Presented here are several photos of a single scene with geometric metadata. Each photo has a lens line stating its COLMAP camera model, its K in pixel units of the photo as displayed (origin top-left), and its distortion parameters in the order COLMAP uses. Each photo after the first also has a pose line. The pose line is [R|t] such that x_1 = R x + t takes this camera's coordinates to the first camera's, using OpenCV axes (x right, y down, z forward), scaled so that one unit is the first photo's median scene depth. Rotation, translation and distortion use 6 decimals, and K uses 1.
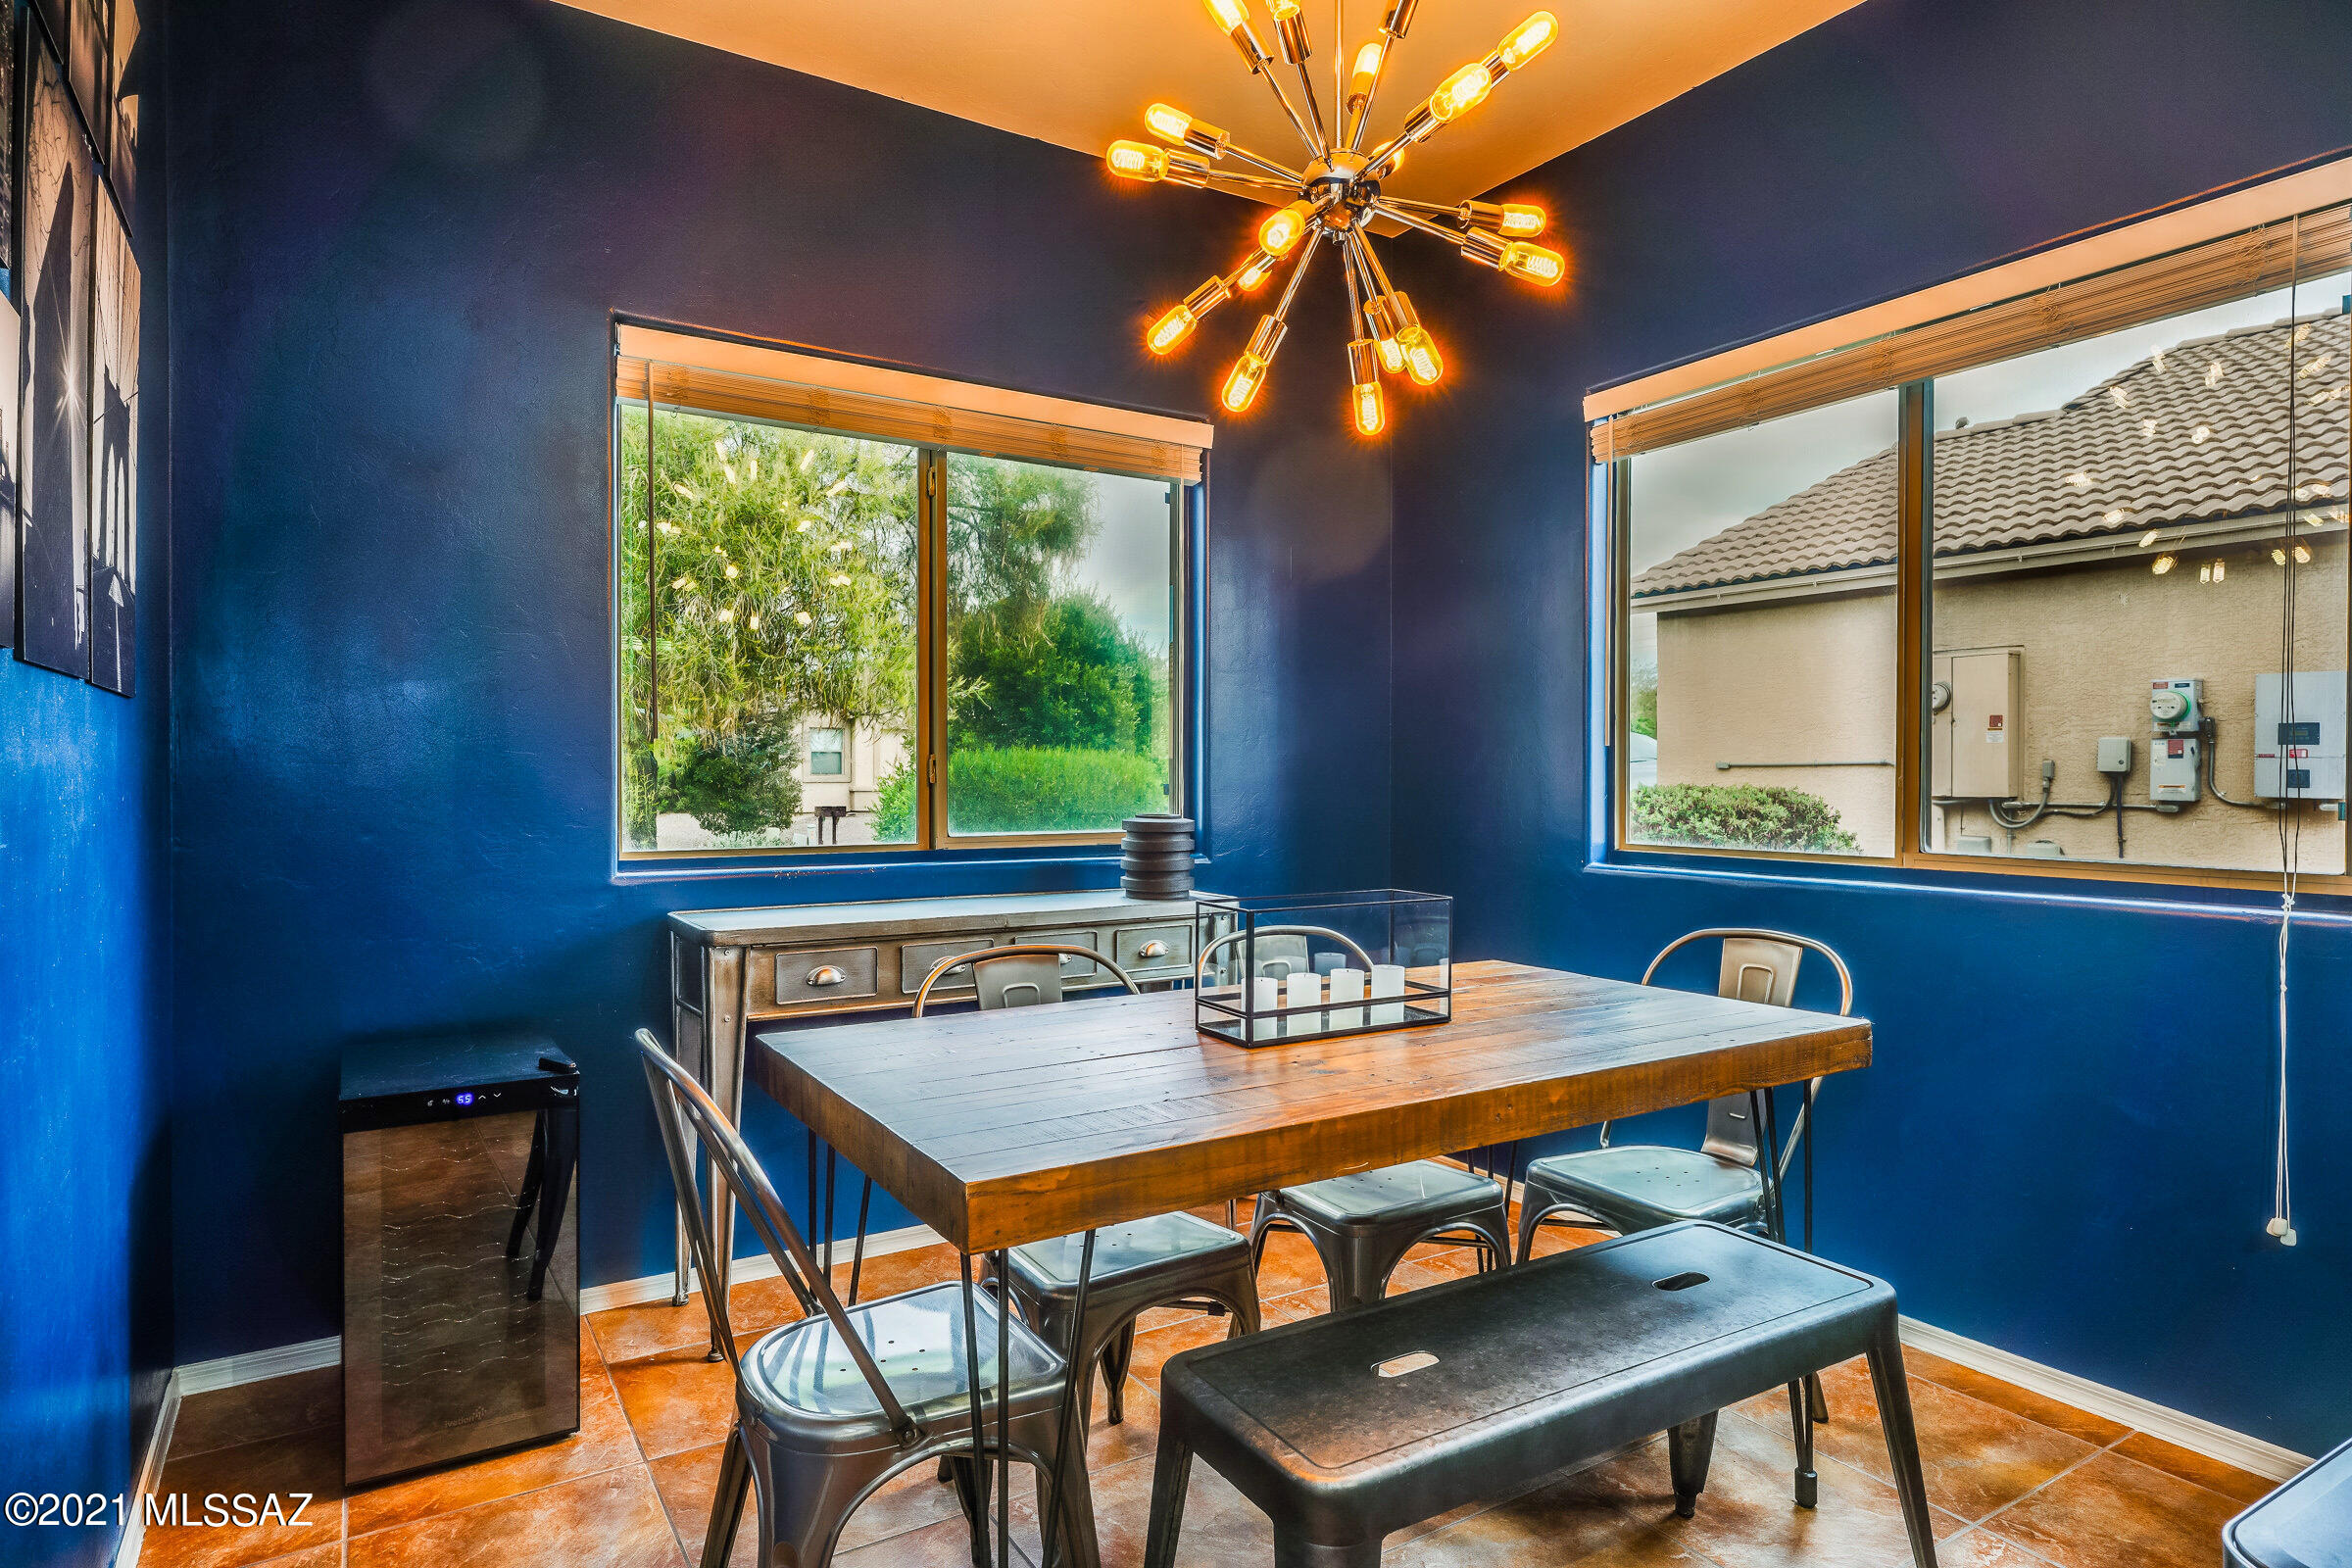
lens RADIAL K [[1269.3, 0, 1132.8], [0, 1269.3, 783.6], [0, 0, 1]] dist [0.000468, 0.000435]
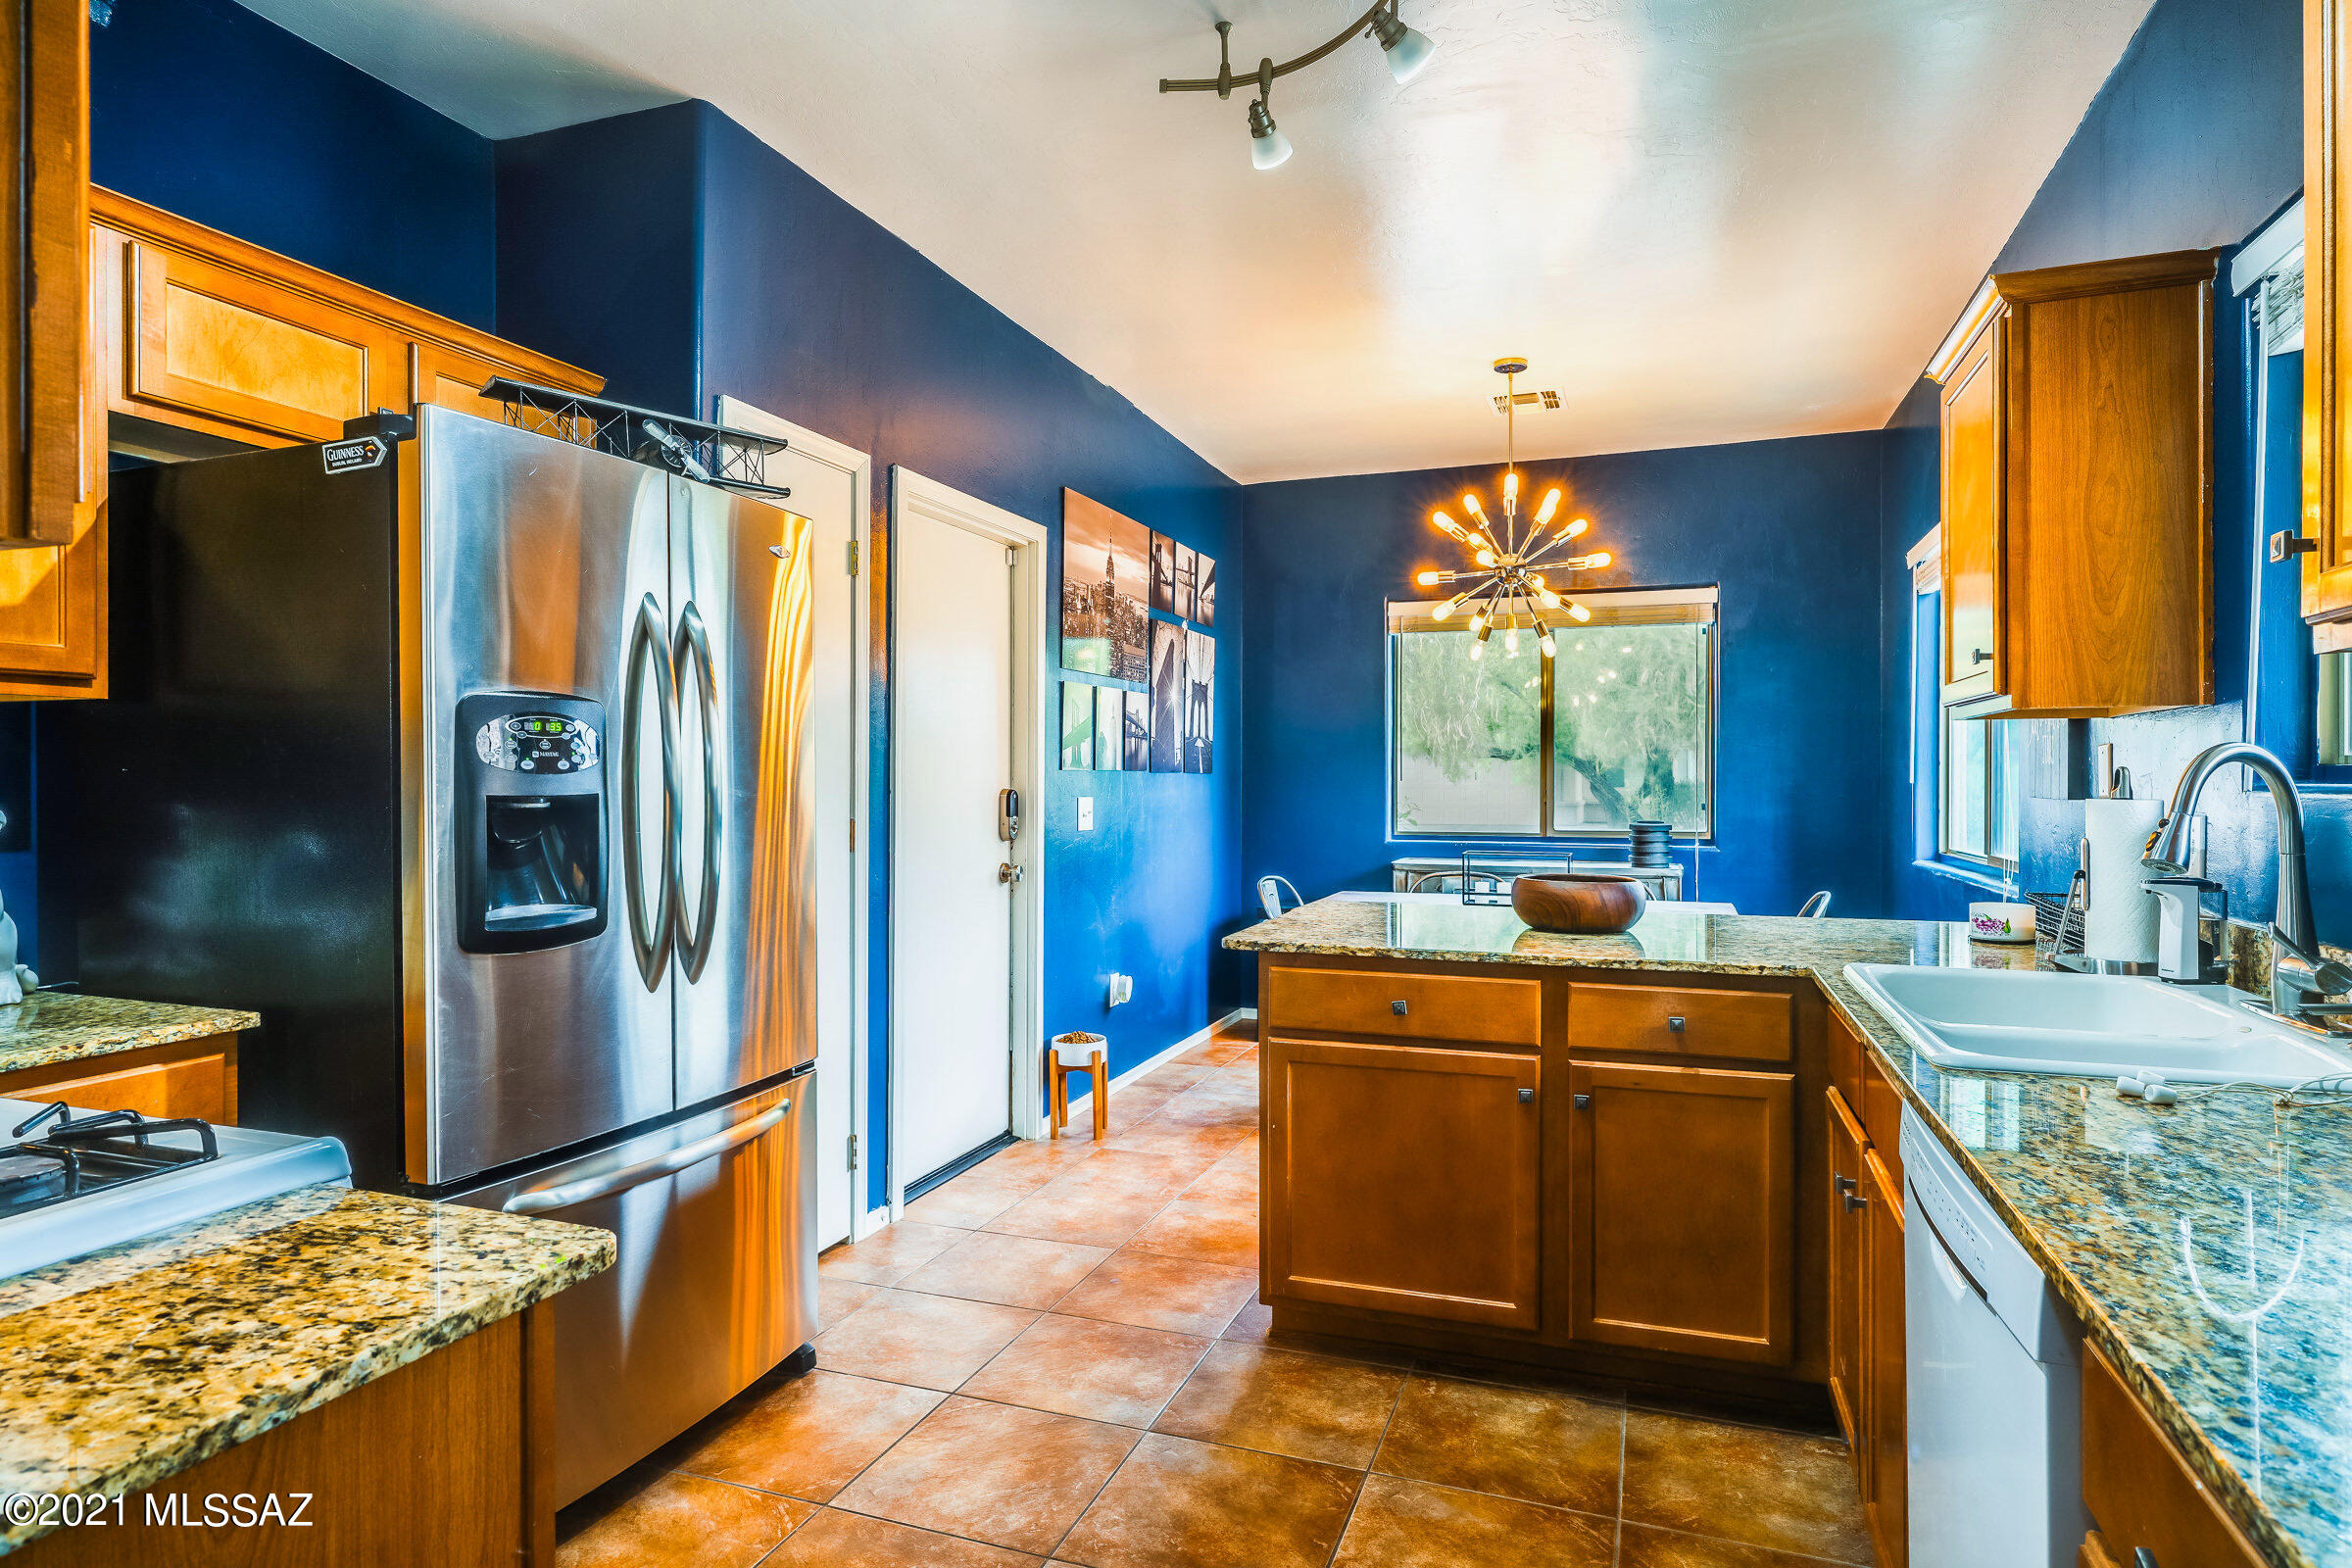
lens RADIAL K [[1271.3, 0, 1185.3], [0, 1271.3, 779.7], [0, 0, 1]] dist [-0.002748, 0.000755]
pose [[0.631302, -0.000573, -0.775537, 1.013935], [-0.006242, 0.999964, -0.005820, -0.019575], [0.775512, 0.008515, 0.631275, -0.655583]]
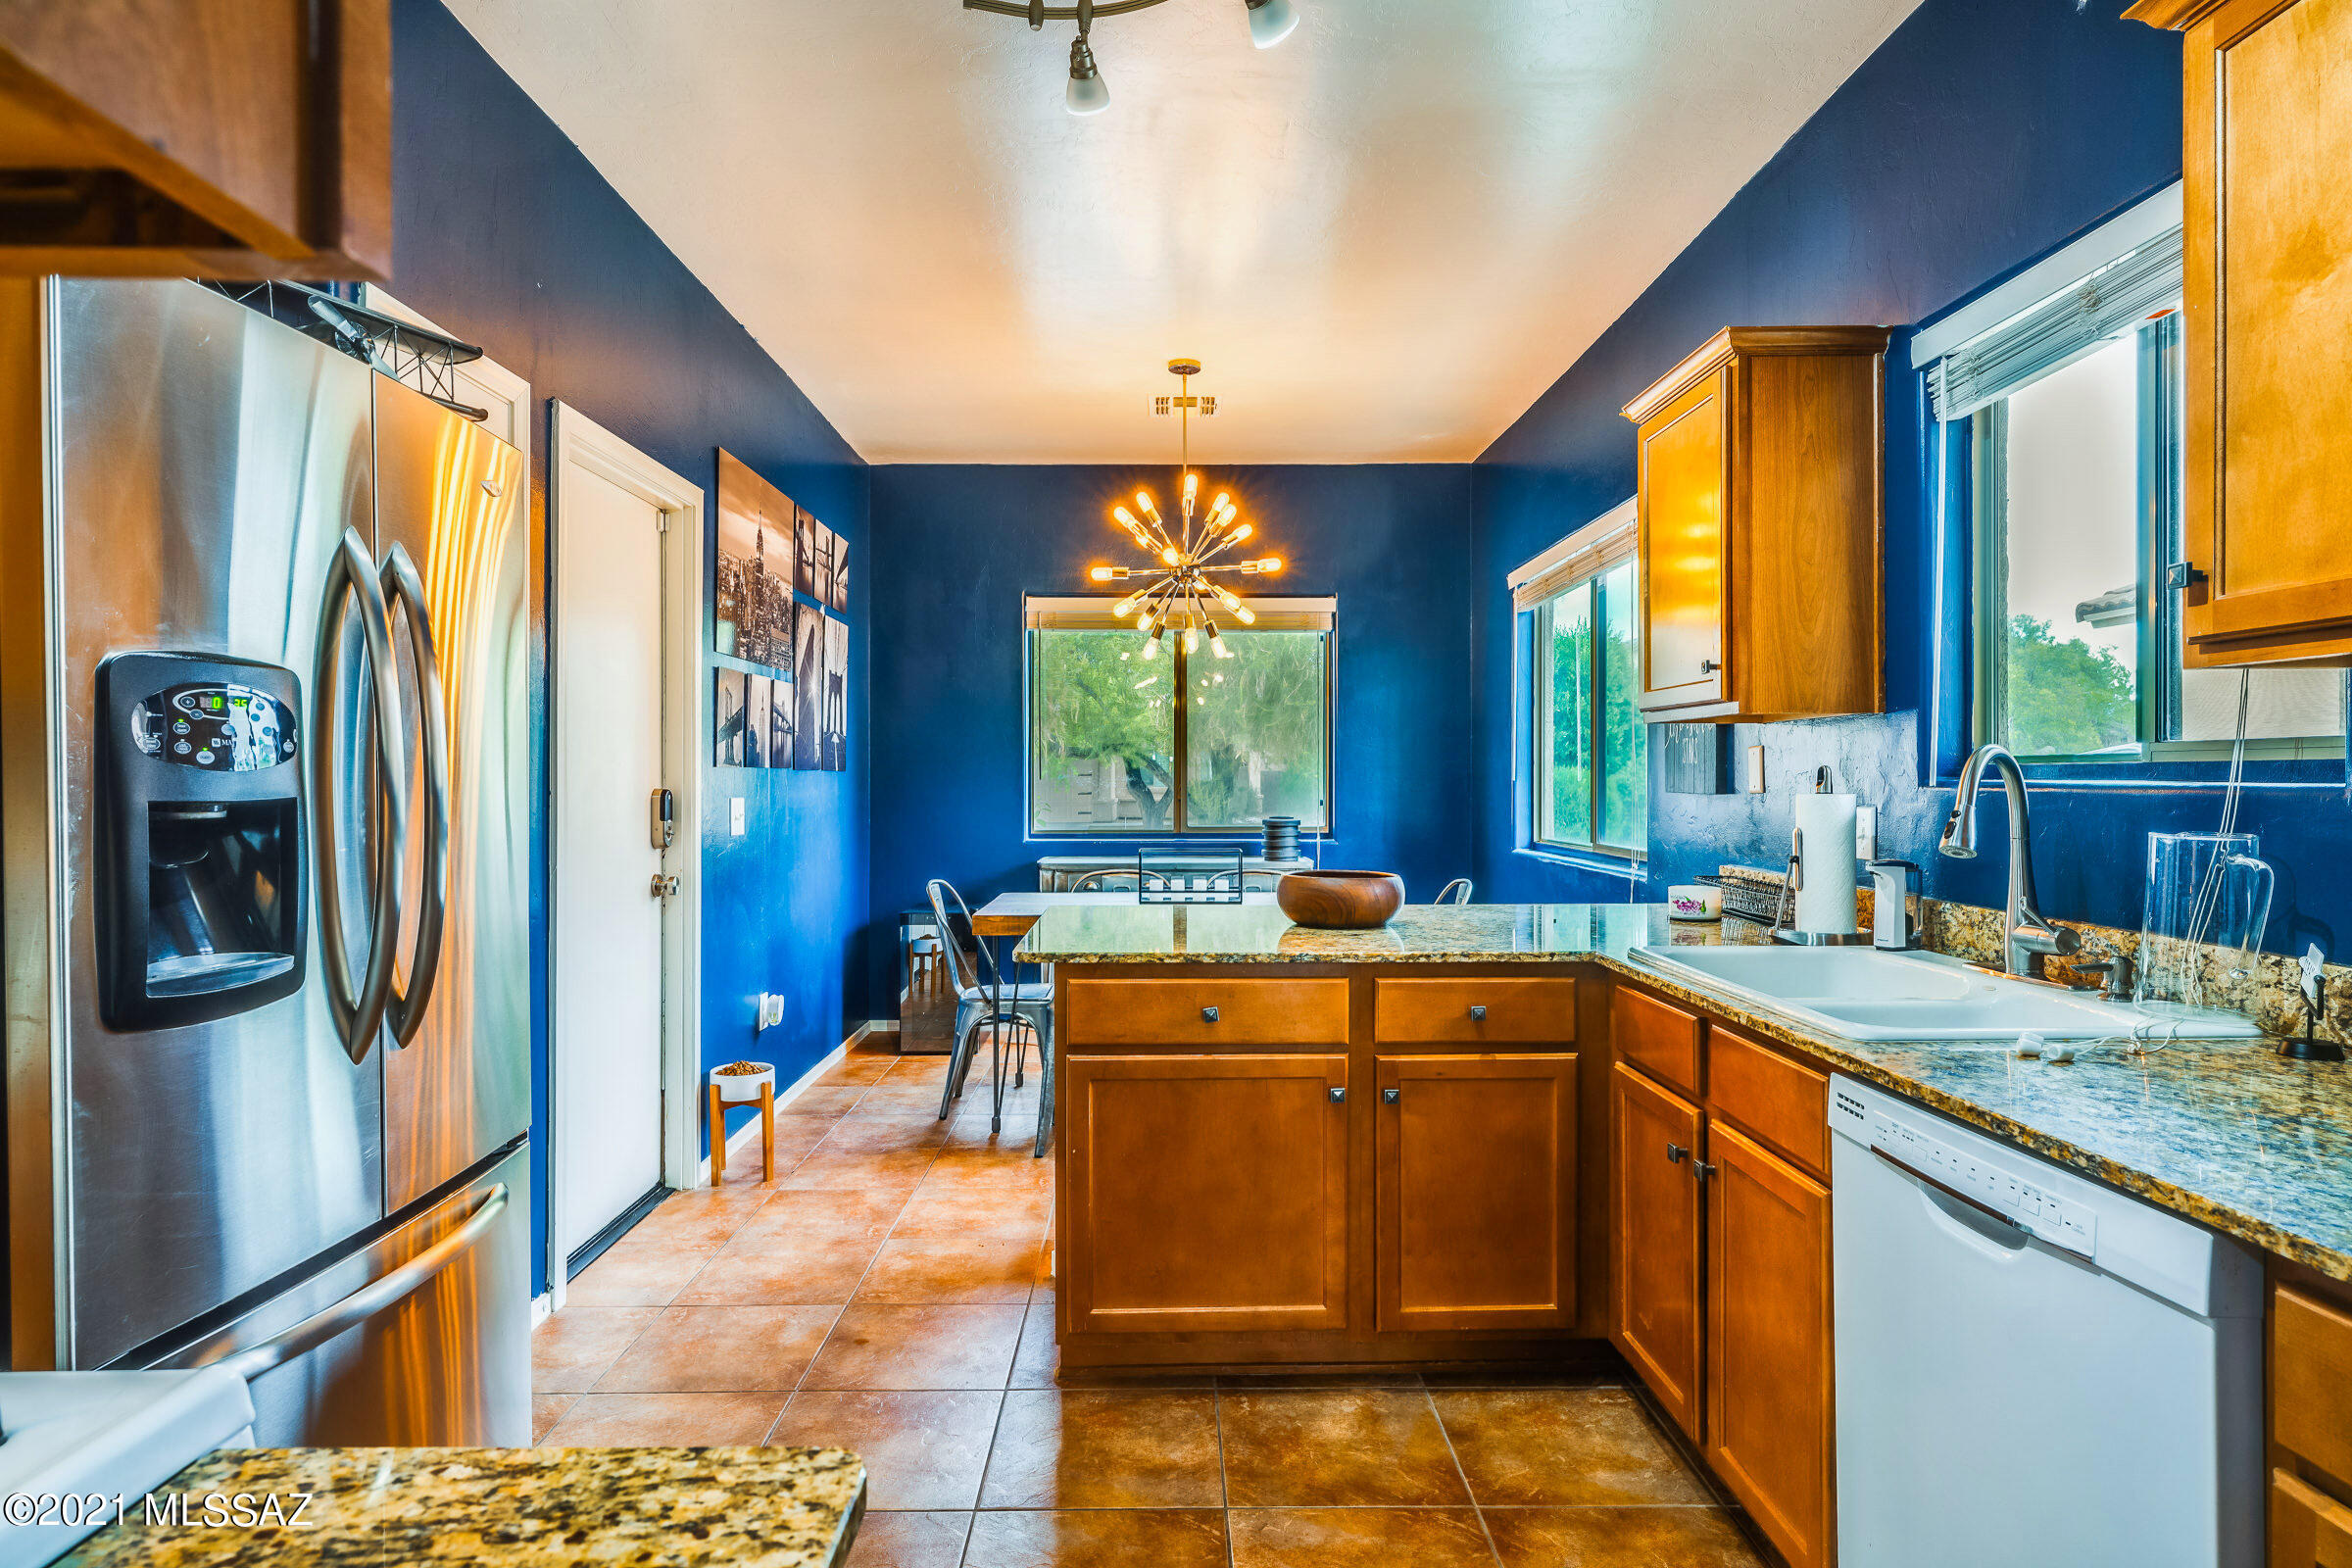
lens RADIAL K [[1263.6, 0, 1173.2], [0, 1263.6, 780.3], [0, 0, 1]] dist [-0.001812, -0.000010]
pose [[0.865033, -0.000595, -0.501714, 0.836945], [-0.002476, 0.999982, -0.005456, -0.019133], [0.501708, 0.005962, 0.865016, -0.720418]]
